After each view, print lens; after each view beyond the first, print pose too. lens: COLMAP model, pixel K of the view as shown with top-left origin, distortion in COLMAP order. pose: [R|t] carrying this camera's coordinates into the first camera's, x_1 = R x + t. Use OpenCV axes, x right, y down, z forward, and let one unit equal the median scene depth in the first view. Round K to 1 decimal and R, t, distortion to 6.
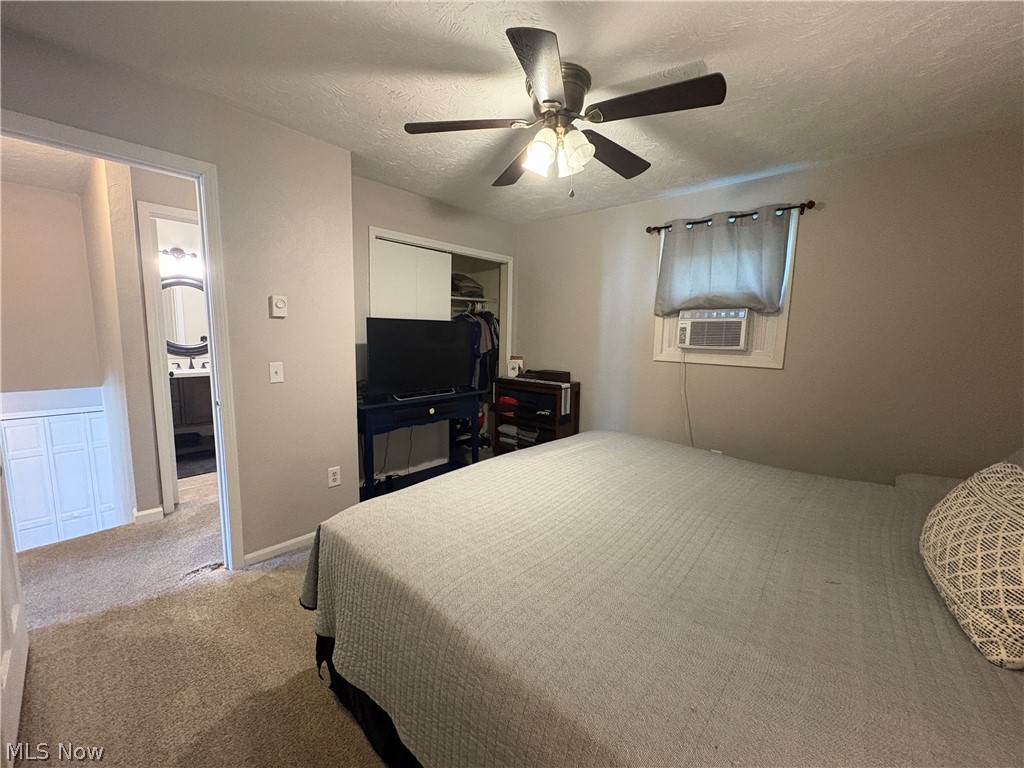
lens RADIAL K [[409.9, 0, 510.9], [0, 409.9, 385.6], [0, 0, 1]] dist [-0.000505, 0.000073]
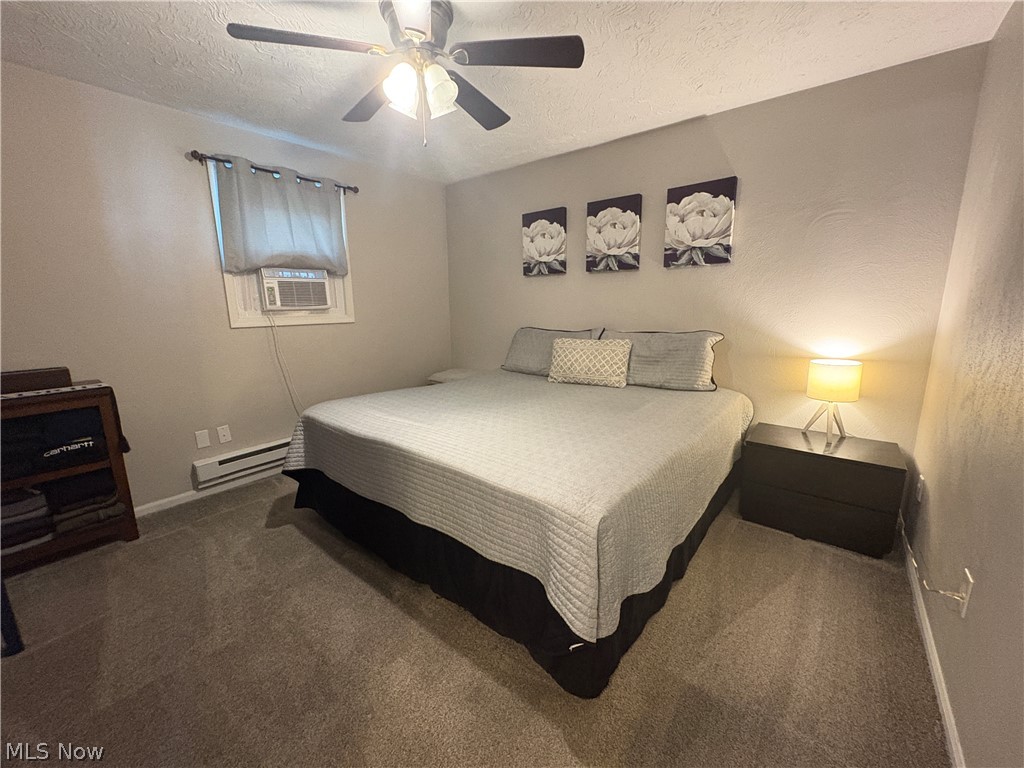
lens RADIAL K [[409.9, 0, 510.1], [0, 409.9, 381.0], [0, 0, 1]] dist [-0.000505, 0.000073]
pose [[-0.065611, -0.211938, 0.975078, -0.560512], [0.139069, 0.965705, 0.219258, -0.068367], [-0.988107, 0.149989, -0.033887, 0.552566]]
